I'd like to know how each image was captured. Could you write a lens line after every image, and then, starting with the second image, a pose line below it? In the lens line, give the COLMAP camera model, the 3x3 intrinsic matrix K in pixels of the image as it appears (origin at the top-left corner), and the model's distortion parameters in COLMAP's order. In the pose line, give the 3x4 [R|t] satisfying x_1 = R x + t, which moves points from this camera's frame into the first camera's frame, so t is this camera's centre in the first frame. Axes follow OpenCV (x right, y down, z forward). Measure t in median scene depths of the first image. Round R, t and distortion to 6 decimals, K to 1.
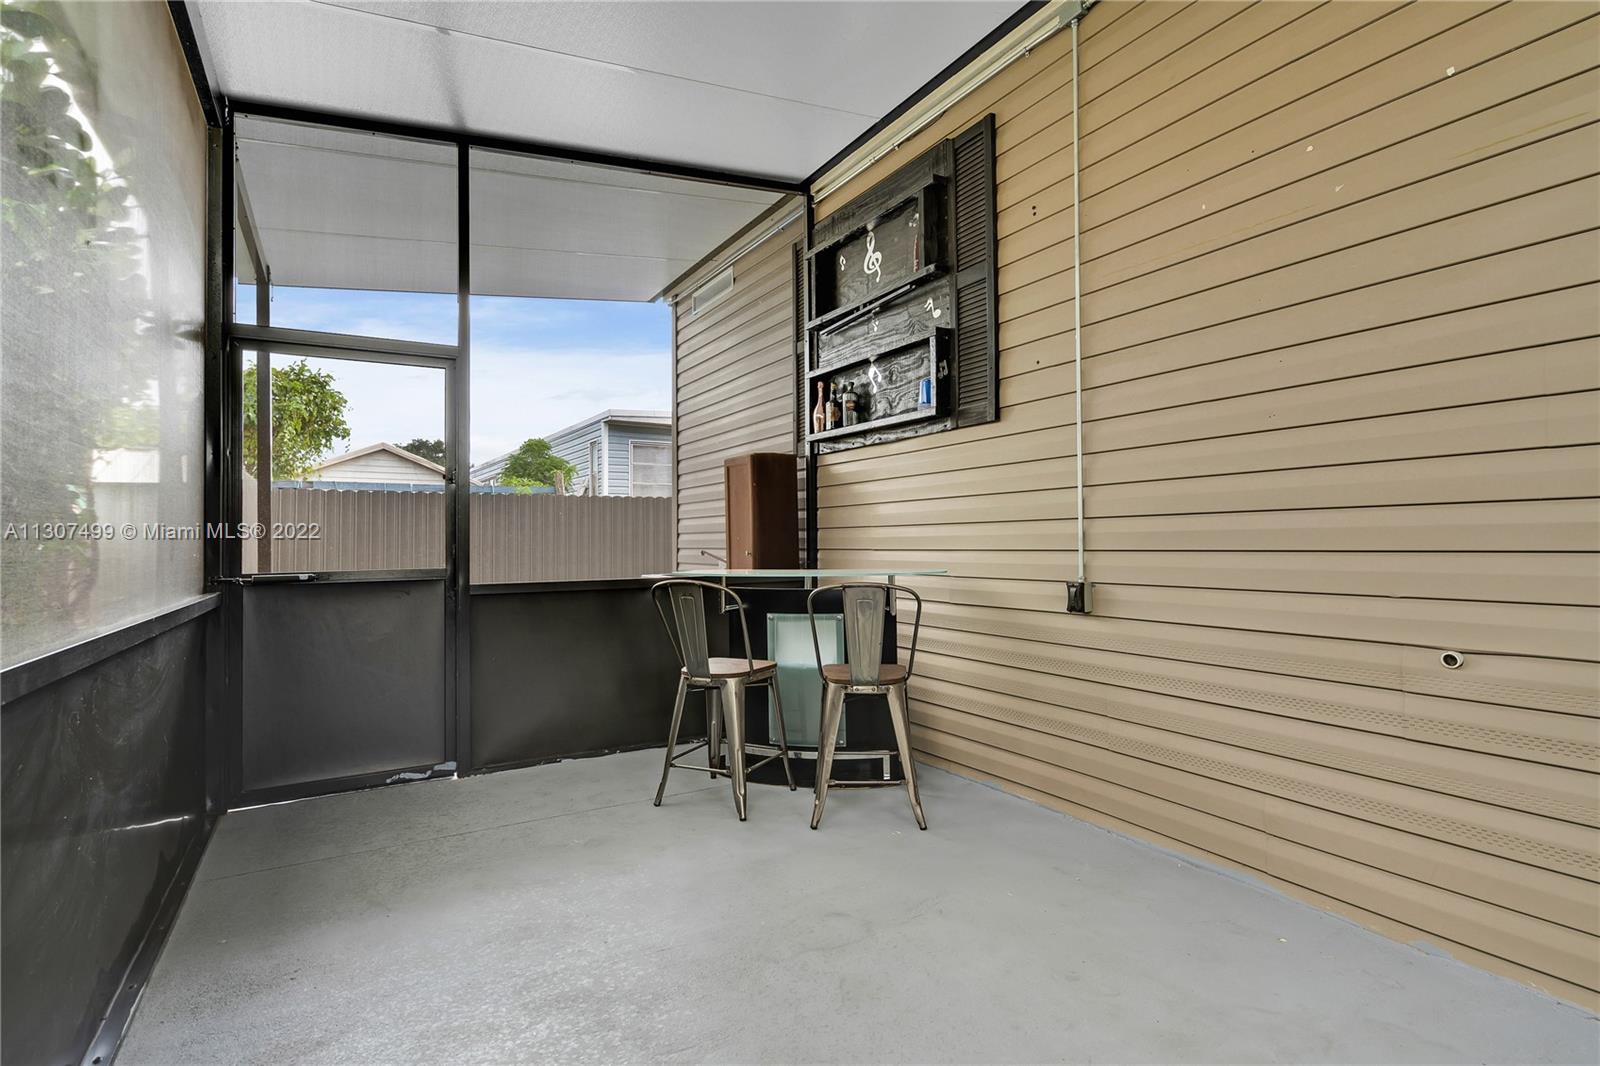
lens RADIAL K [[727.2, 0, 791.4], [0, 727.2, 538.7], [0, 0, 1]] dist [-0.000662, -0.000009]
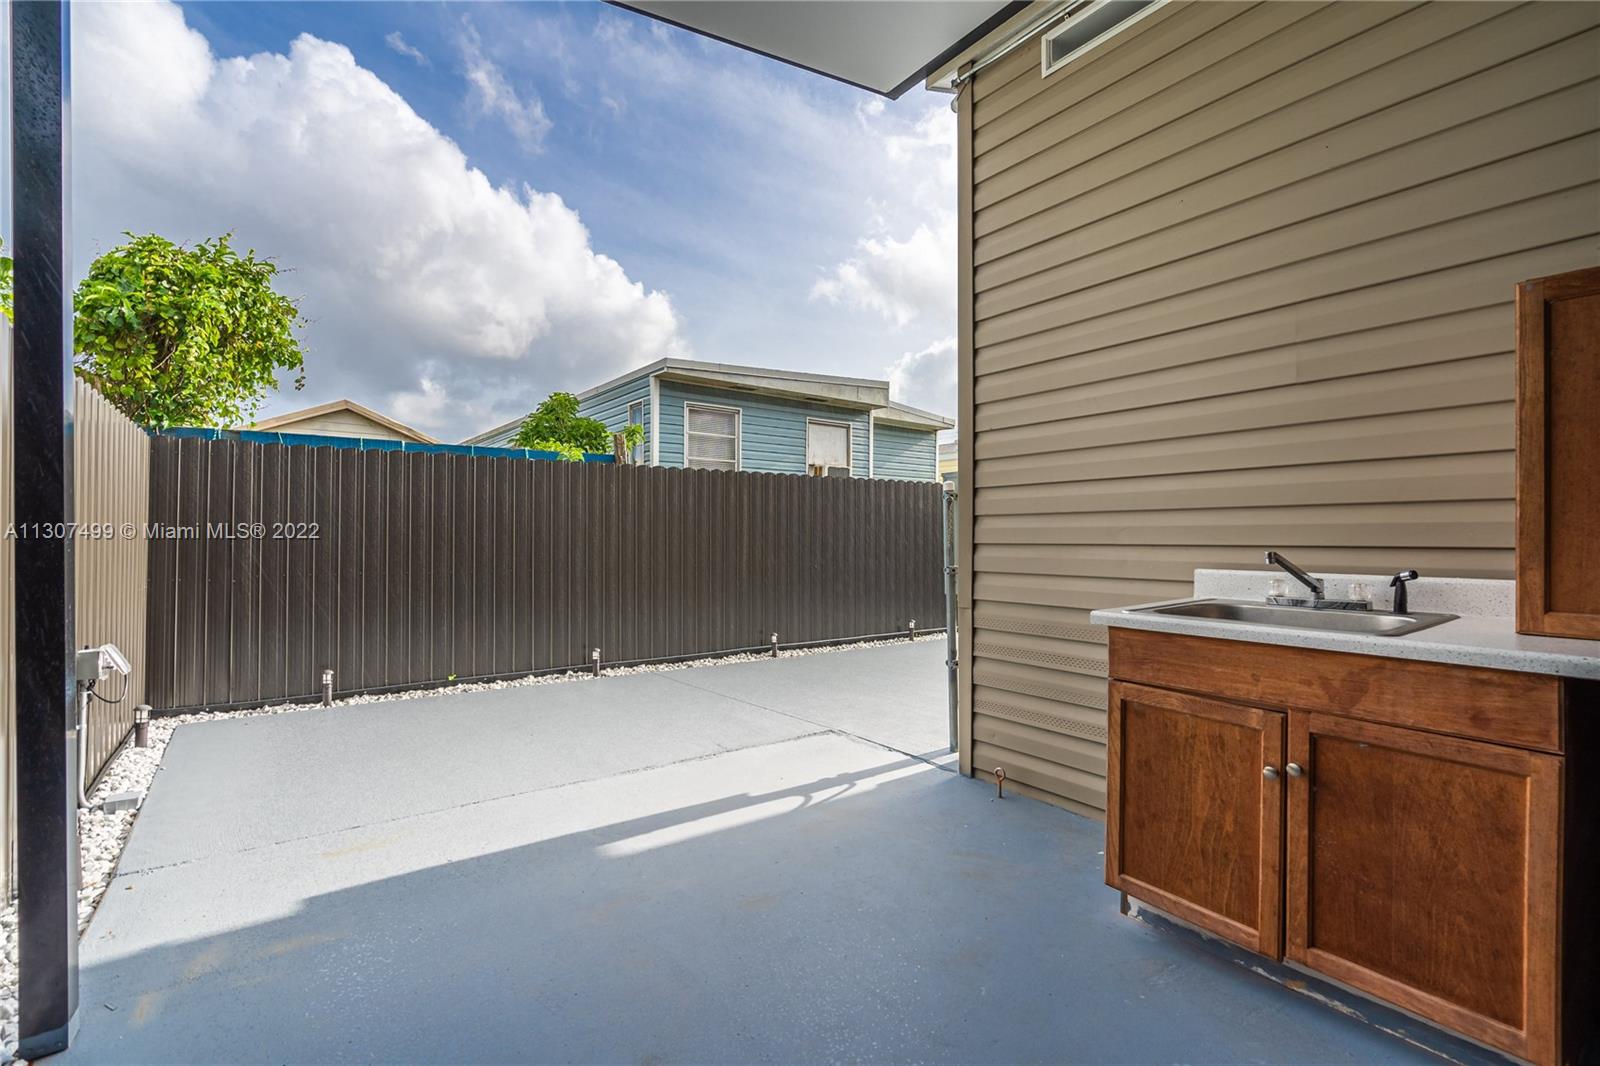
lens RADIAL K [[691.0, 0, 809.2], [0, 691.0, 545.1], [0, 0, 1]] dist [-0.016413, -0.000473]
pose [[0.994949, 0.002752, 0.100344, -0.311048], [-0.004339, 0.999869, 0.015607, 0.006542], [-0.100288, -0.015963, 0.994830, 0.493288]]
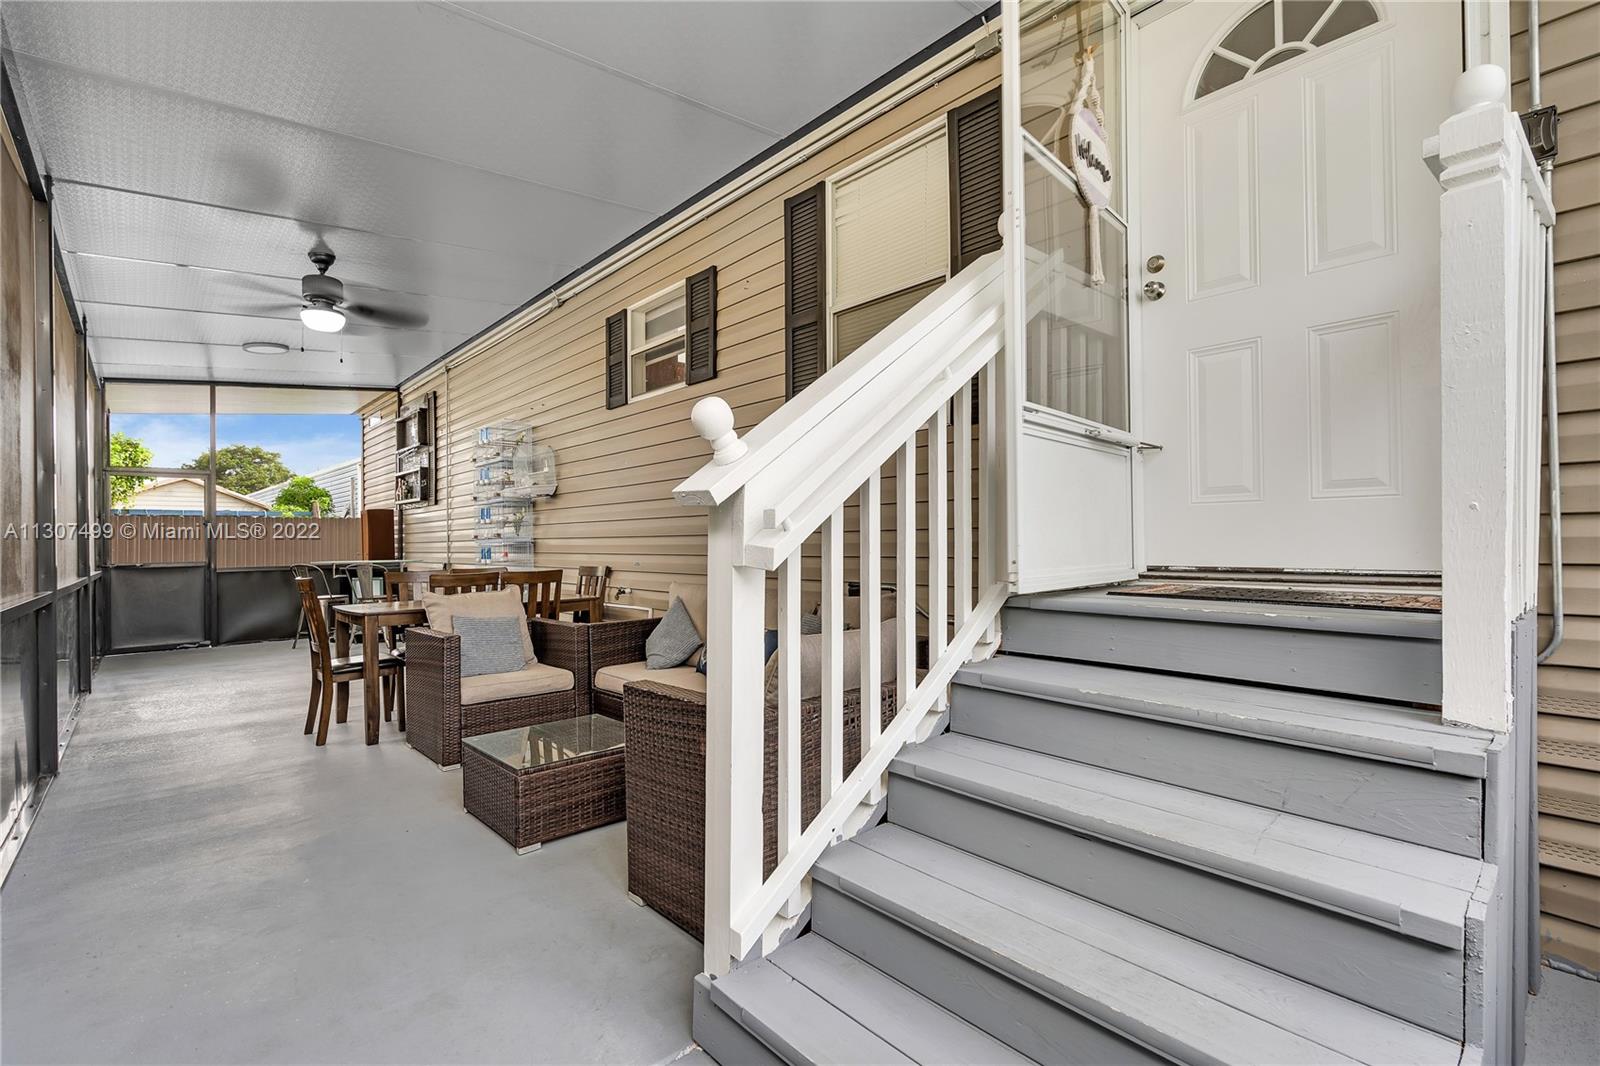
lens RADIAL K [[683.7, 0, 798.8], [0, 683.7, 537.4], [0, 0, 1]] dist [-0.004007, -0.000281]
pose [[0.977528, -0.005317, 0.210741, 0.542182], [0.005283, 0.999986, 0.000724, -0.016999], [-0.210741, 0.000406, 0.977542, -0.905036]]
